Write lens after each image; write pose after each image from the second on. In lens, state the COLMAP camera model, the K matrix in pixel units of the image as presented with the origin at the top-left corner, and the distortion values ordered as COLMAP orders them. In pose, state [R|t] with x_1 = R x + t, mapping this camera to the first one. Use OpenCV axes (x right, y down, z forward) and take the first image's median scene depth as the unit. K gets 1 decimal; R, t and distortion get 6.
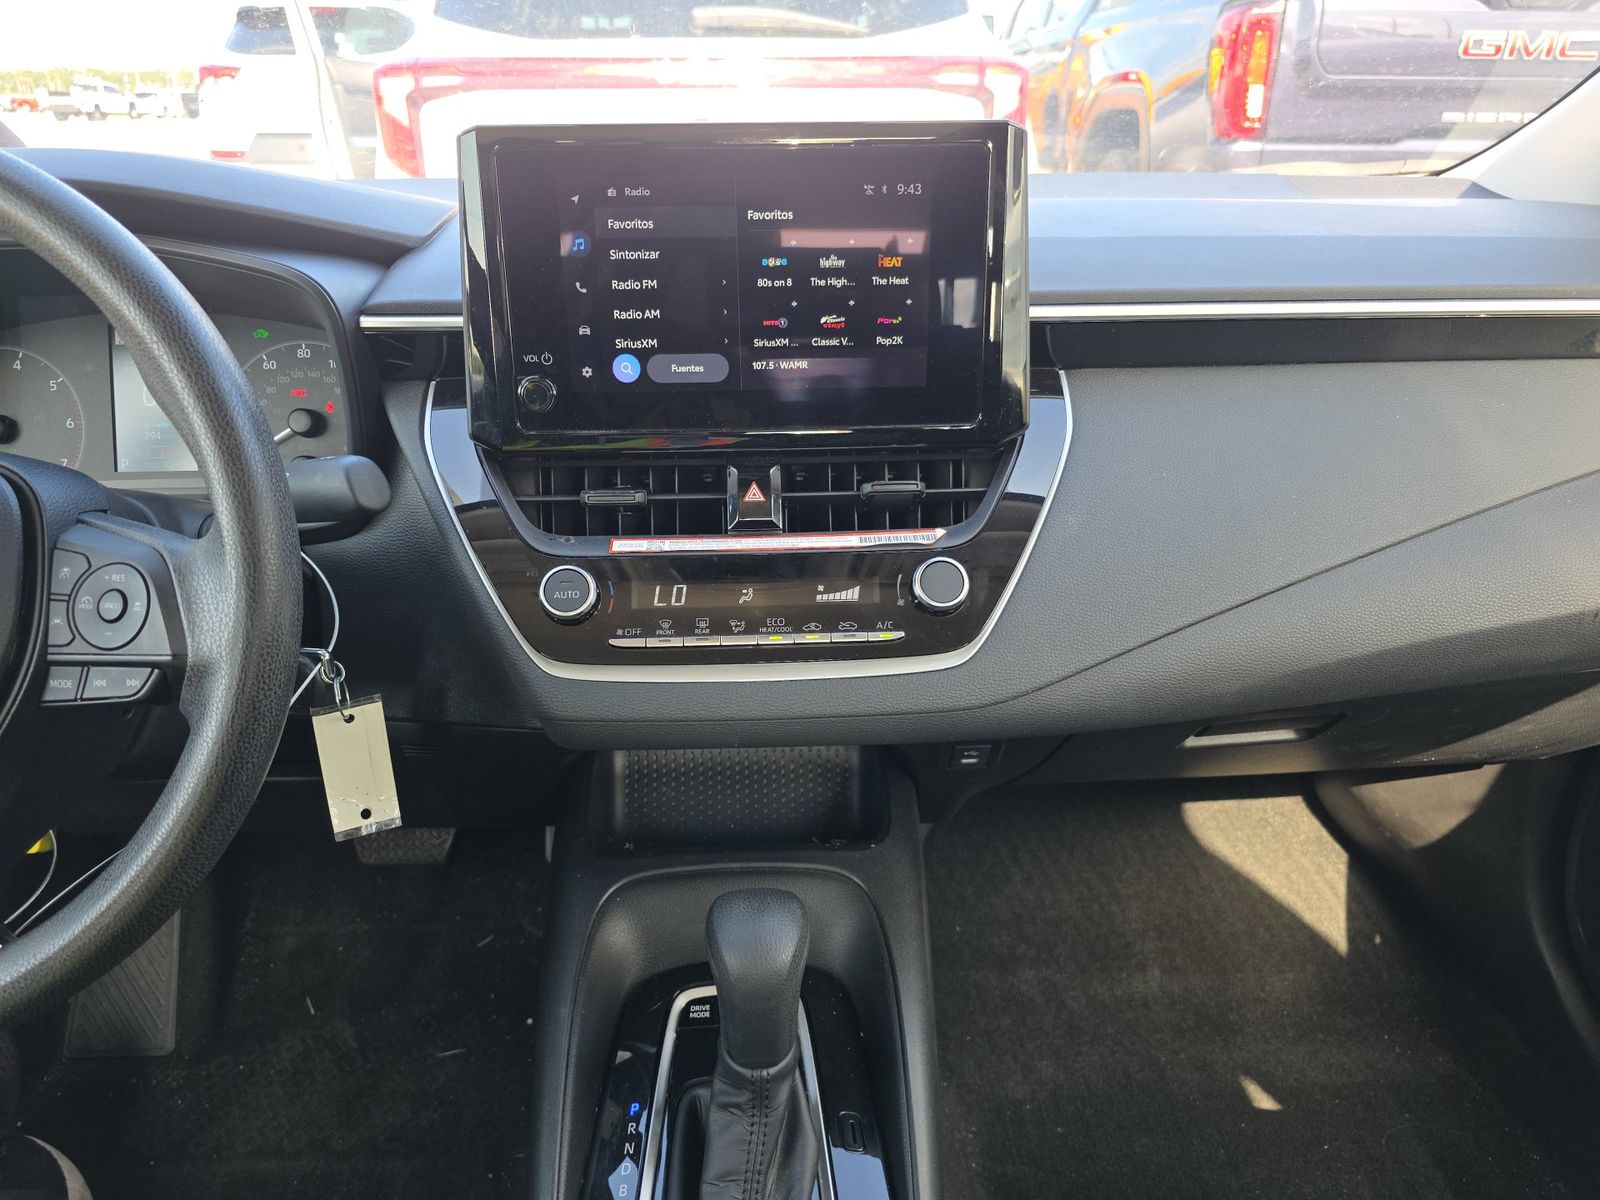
lens RADIAL K [[1043.2, 0, 800.0], [0, 1043.2, 600.0], [0, 0, 1]] dist [0.033165, -0.035053]
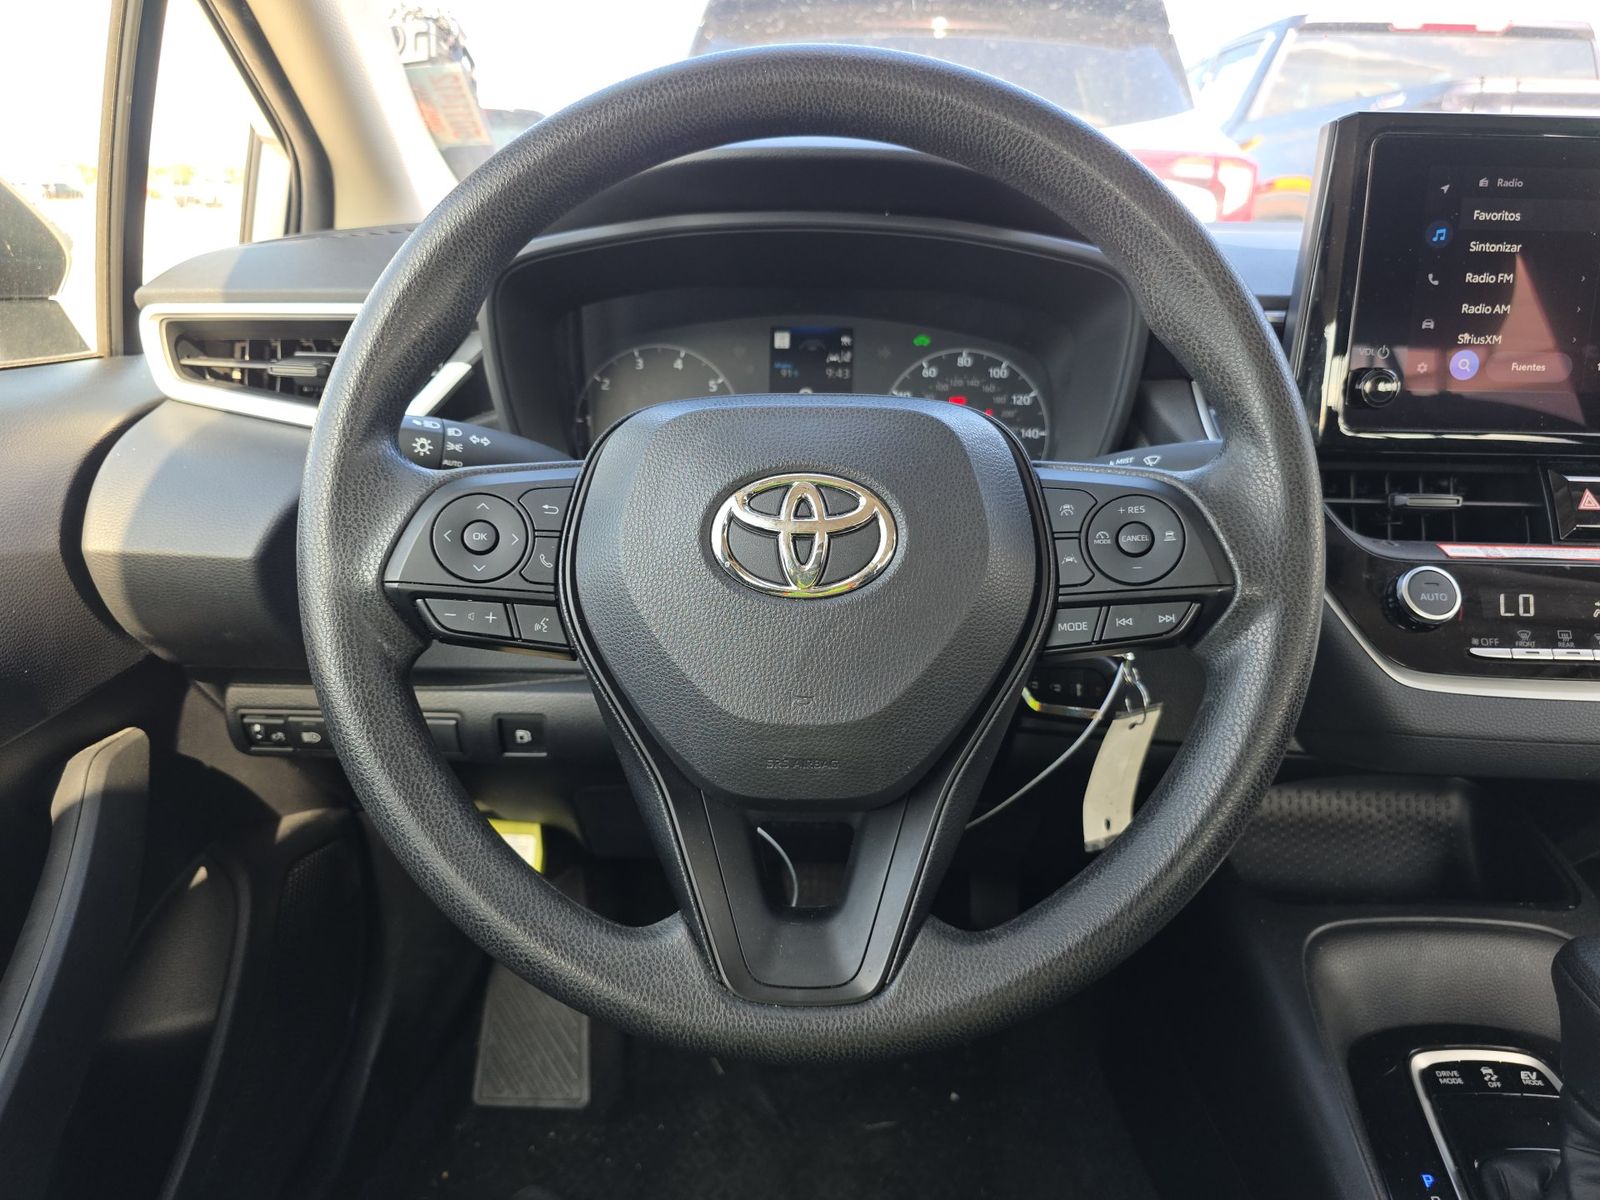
lens RADIAL K [[1043.2, 0, 800.0], [0, 1043.2, 600.0], [0, 0, 1]] dist [0.033165, -0.035053]
pose [[0.998609, 0.039537, -0.034891, -0.727298], [-0.042538, 0.995039, -0.089932, 0.101931], [0.031163, 0.091291, 0.995337, 0.051772]]
